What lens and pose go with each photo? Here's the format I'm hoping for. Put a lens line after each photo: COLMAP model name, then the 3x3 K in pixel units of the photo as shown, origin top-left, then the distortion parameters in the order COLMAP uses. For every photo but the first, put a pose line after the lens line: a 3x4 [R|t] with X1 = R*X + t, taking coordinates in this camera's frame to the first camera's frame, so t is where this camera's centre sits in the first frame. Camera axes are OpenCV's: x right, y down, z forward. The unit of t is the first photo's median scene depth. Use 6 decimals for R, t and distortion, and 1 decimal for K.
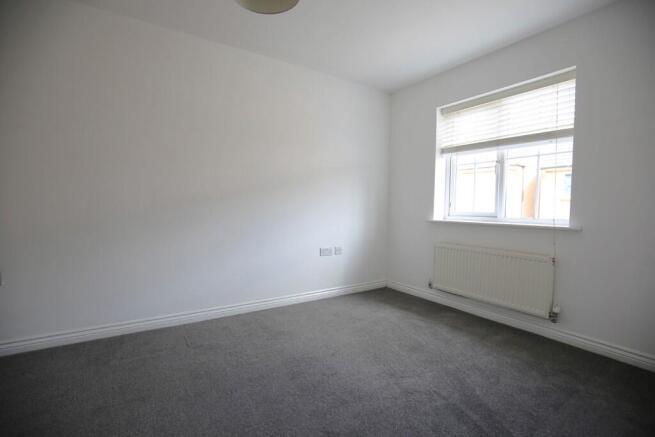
lens RADIAL K [[310.7, 0, 327.5], [0, 310.7, 218.5], [0, 0, 1]] dist [-0.032030, -0.000265]
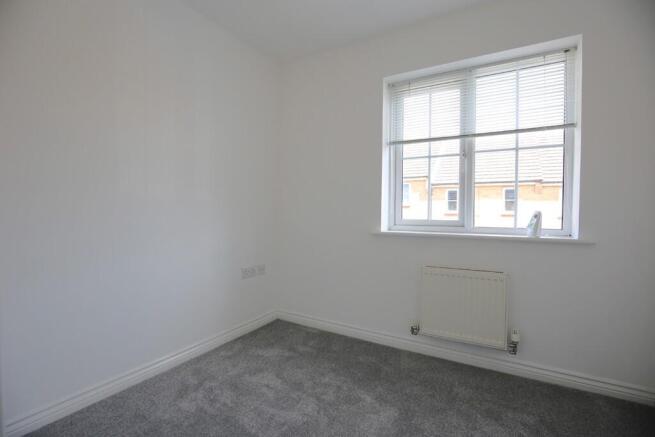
lens RADIAL K [[310.7, 0, 327.5], [0, 310.7, 218.5], [0, 0, 1]] dist [-0.032030, -0.000265]
pose [[0.899154, 0.037478, 0.436025, -0.094815], [-0.011159, 0.997966, -0.062767, 0.028679], [-0.437491, 0.051571, 0.897743, 0.451728]]
